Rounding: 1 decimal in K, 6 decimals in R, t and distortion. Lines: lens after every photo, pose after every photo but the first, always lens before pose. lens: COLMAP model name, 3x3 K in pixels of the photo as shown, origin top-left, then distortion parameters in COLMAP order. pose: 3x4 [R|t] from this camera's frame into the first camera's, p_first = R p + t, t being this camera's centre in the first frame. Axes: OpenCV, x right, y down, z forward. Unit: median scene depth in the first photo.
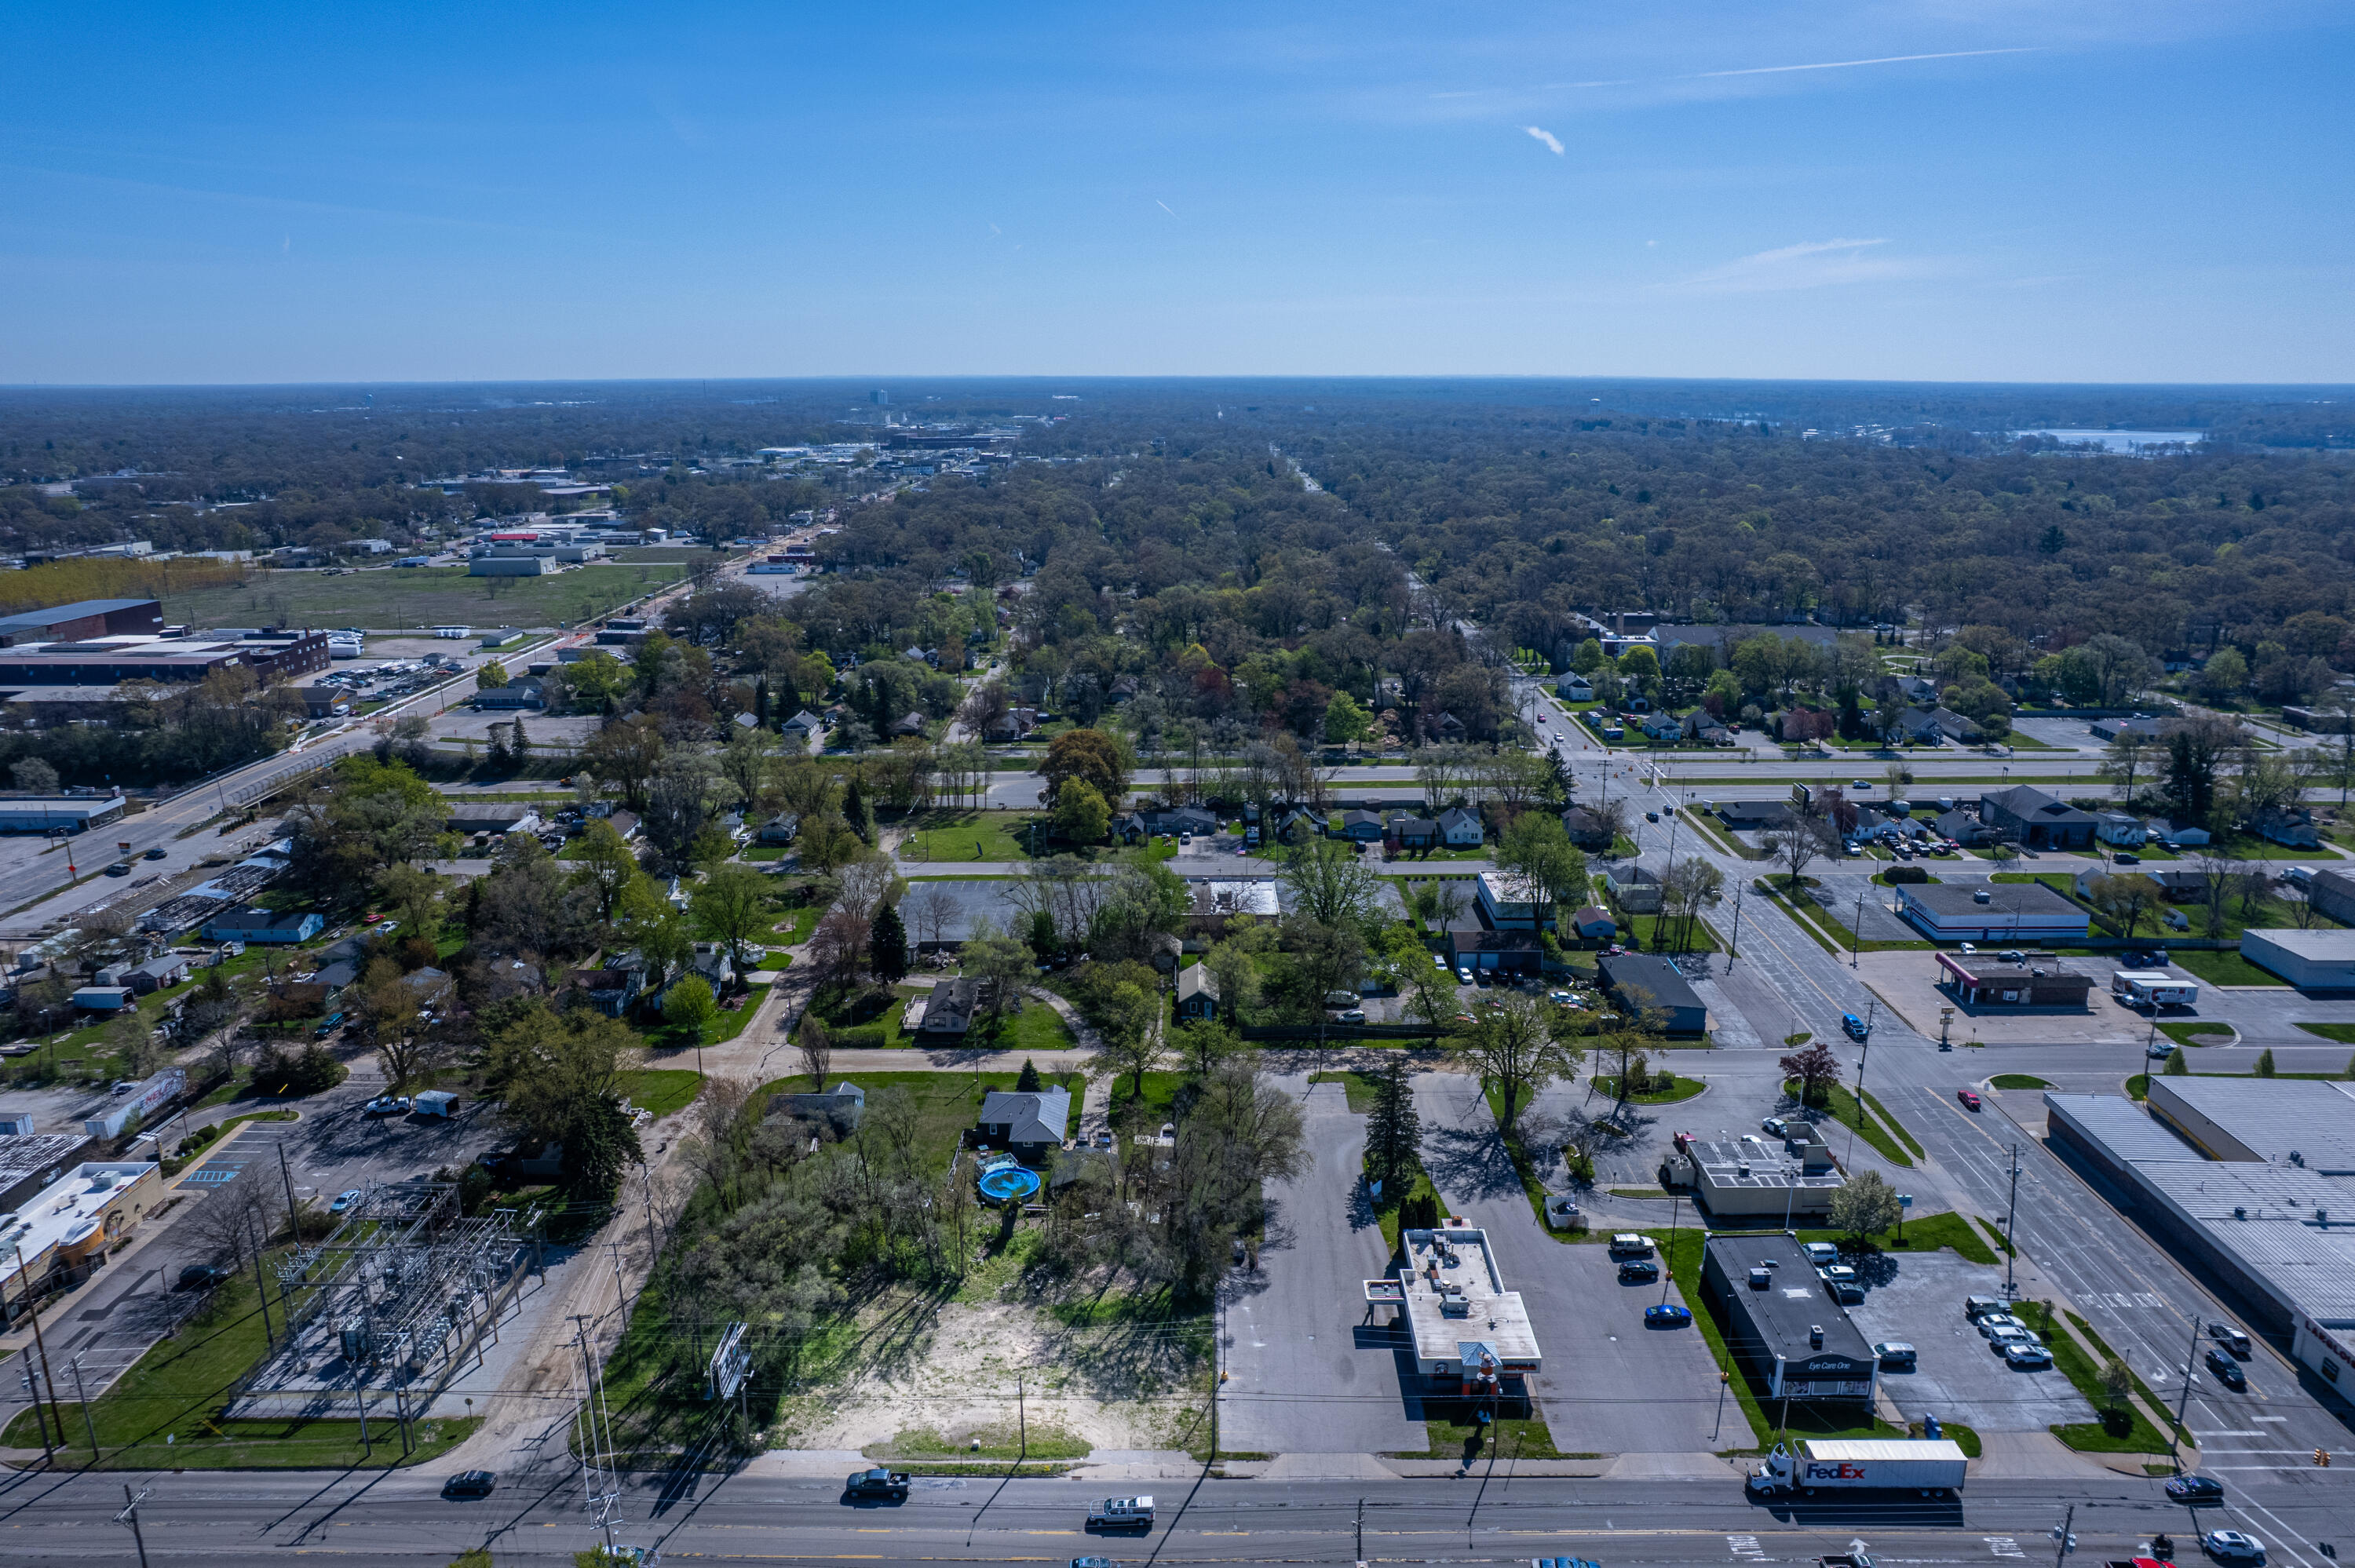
lens RADIAL K [[1545.7, 0, 1183.9], [0, 1545.7, 784.9], [0, 0, 1]] dist [-0.075461, 0.069789]
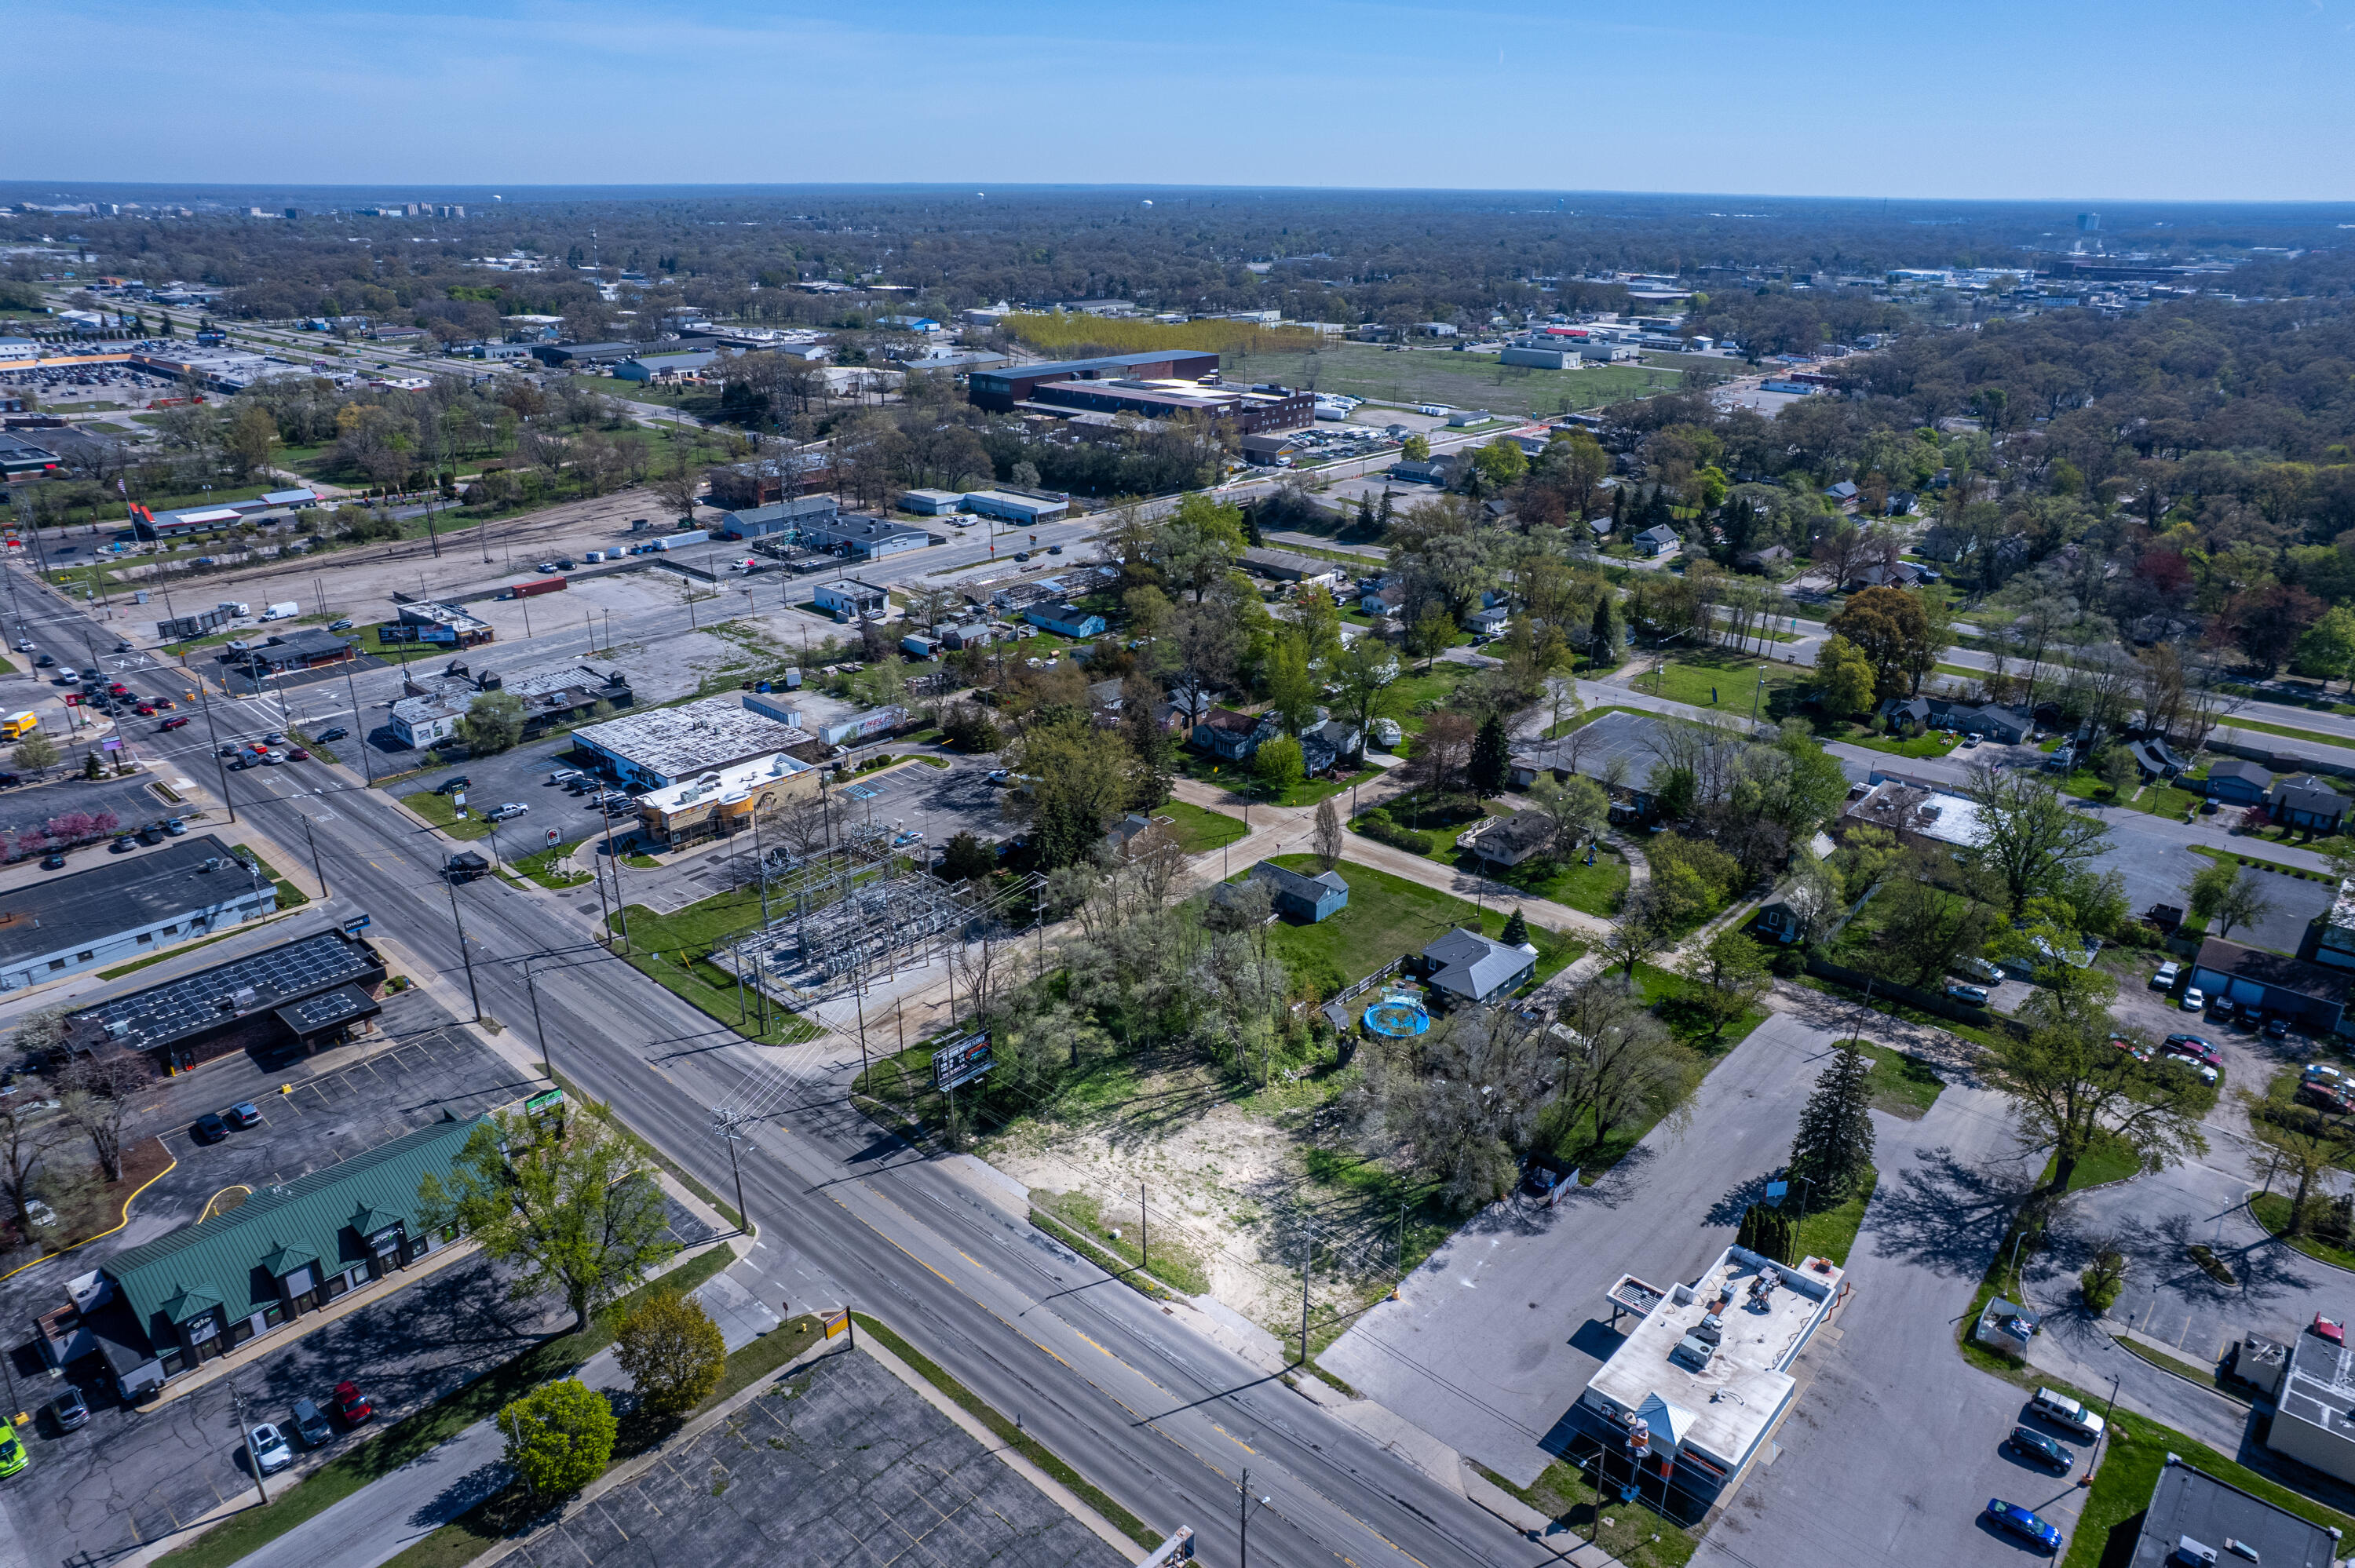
lens RADIAL K [[1502.0, 0, 1182.9], [0, 1502.0, 787.8], [0, 0, 1]] dist [-0.071637, 0.060153]
pose [[0.748429, 0.257521, -0.611177, 0.265616], [-0.181009, 0.965865, 0.185312, -0.016145], [0.638036, -0.028064, 0.769495, 0.202891]]
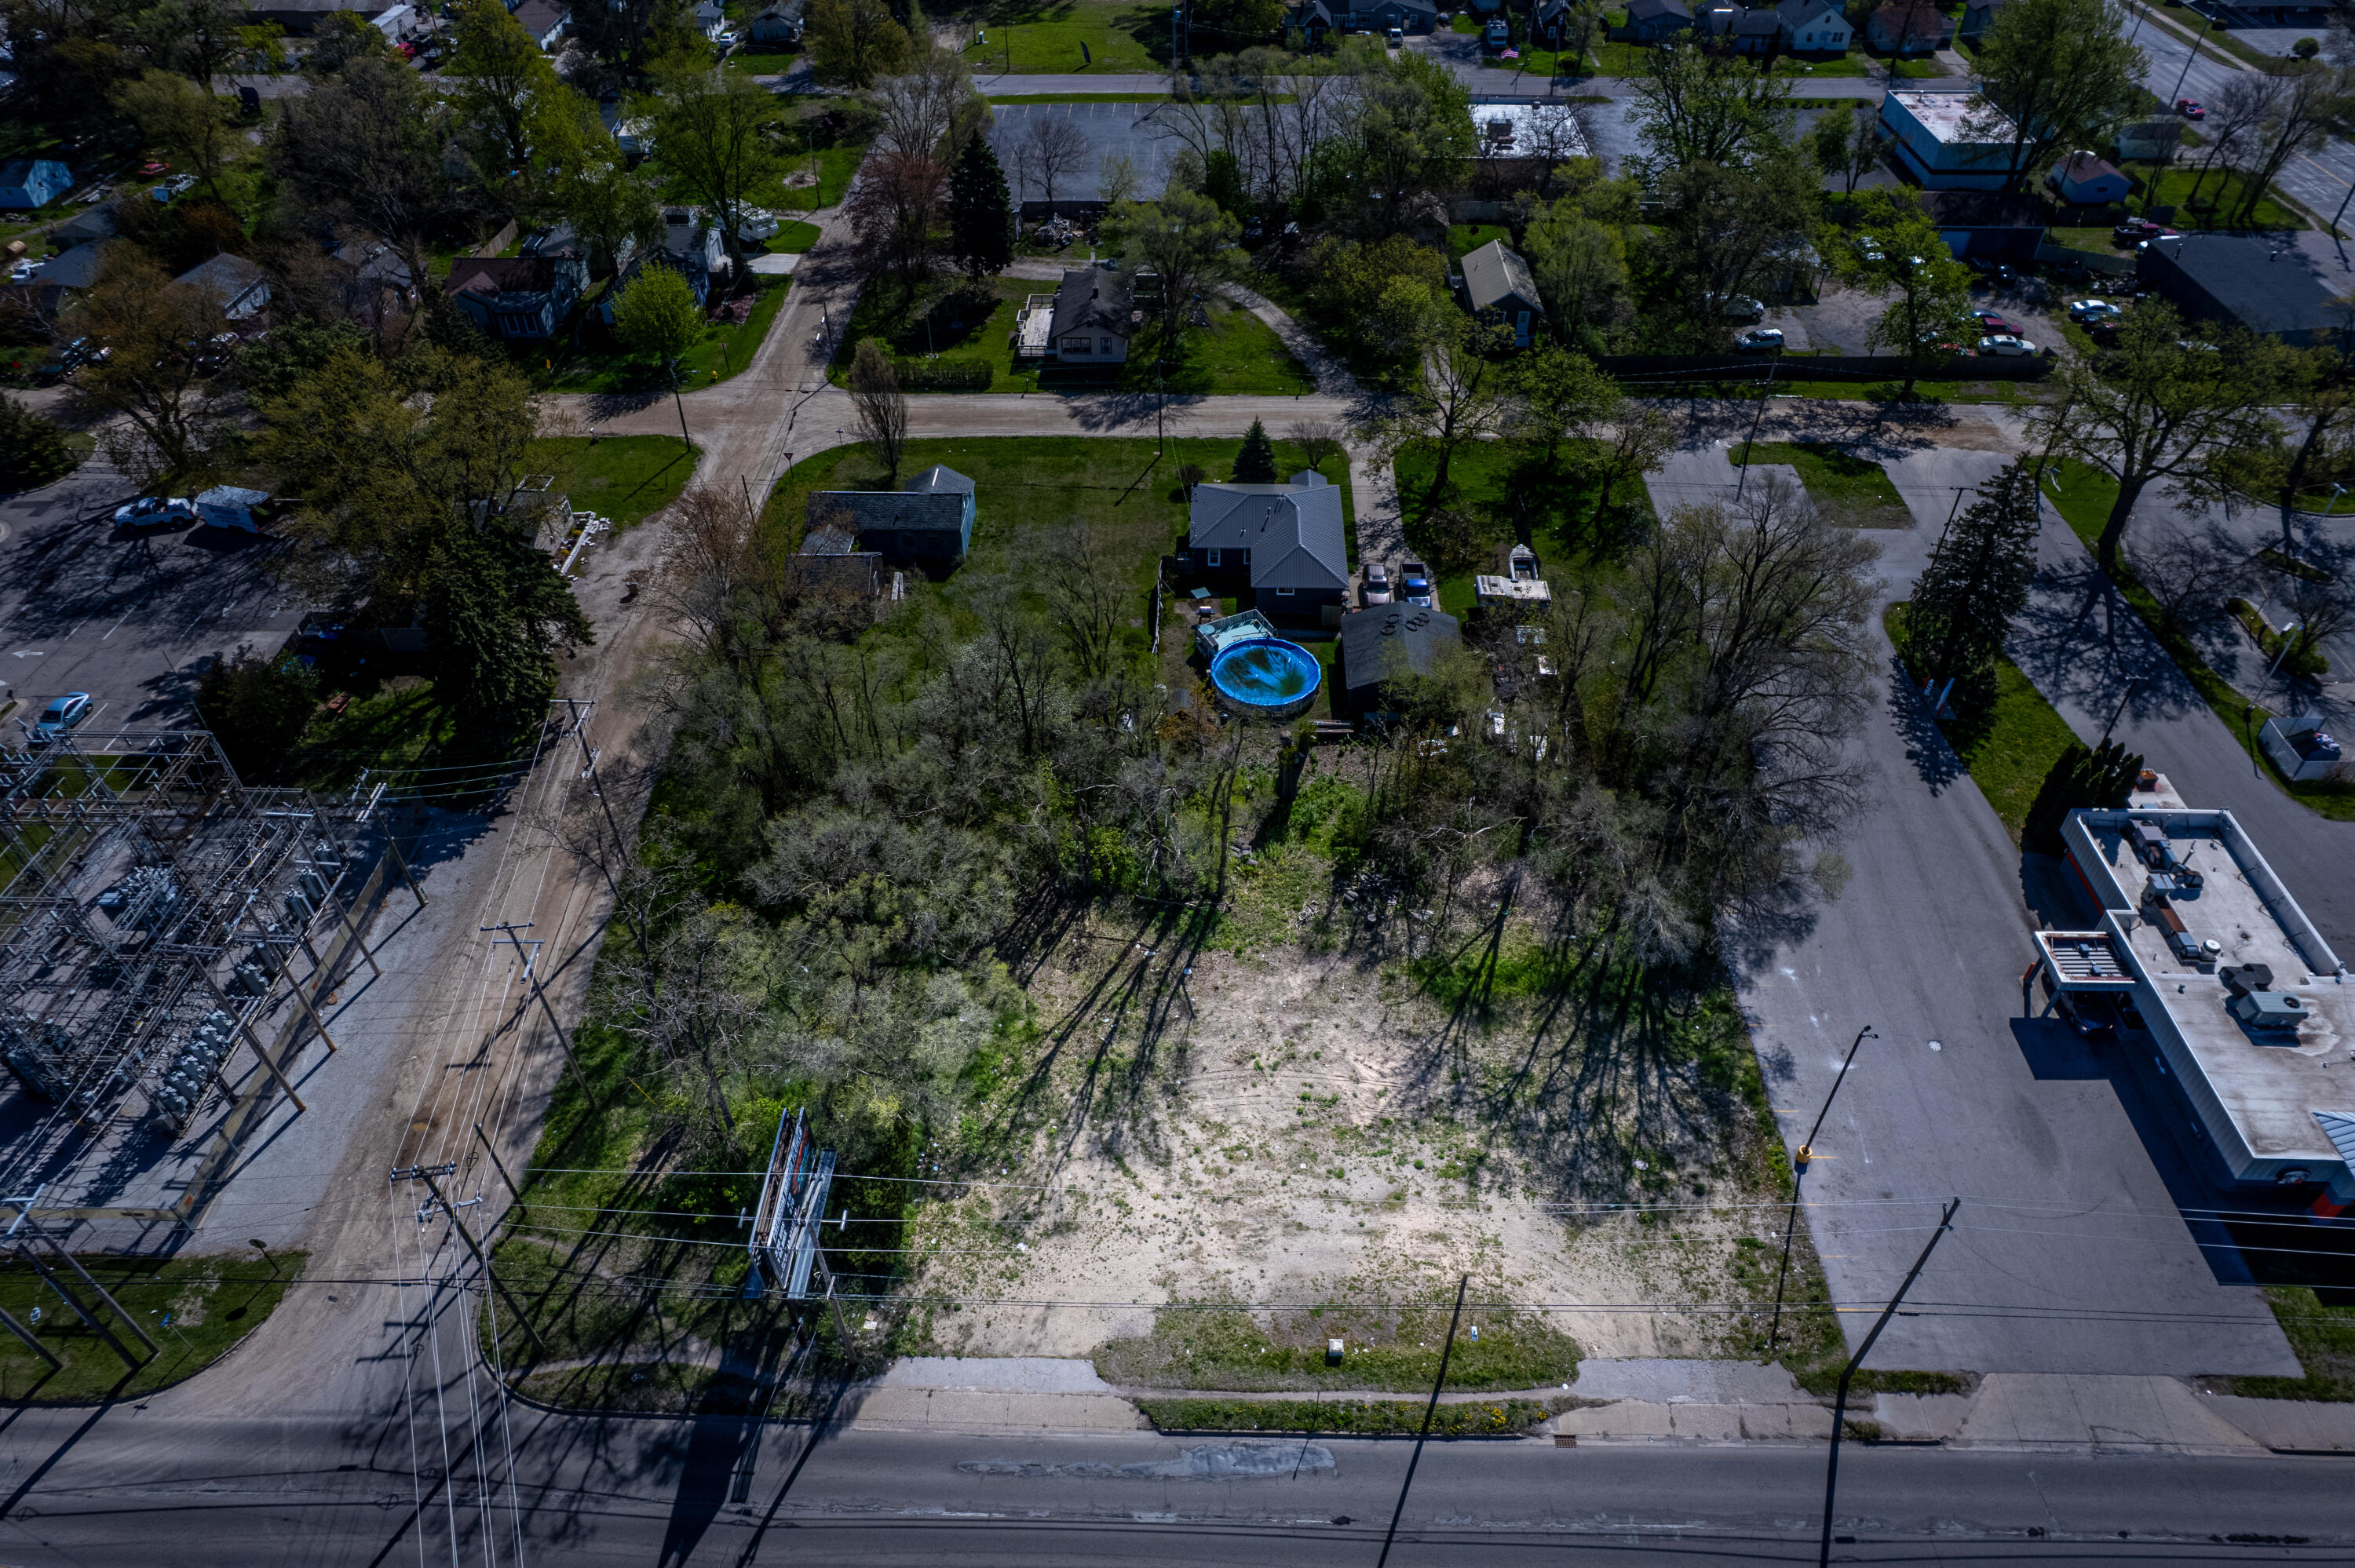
lens RADIAL K [[1504.2, 0, 1183.7], [0, 1504.2, 783.5], [0, 0, 1]] dist [-0.073647, 0.067425]
pose [[0.999847, 0.008626, -0.015211, -0.117579], [-0.000718, 0.889390, 0.457149, 0.044102], [0.017472, -0.457068, 0.889260, 0.443795]]
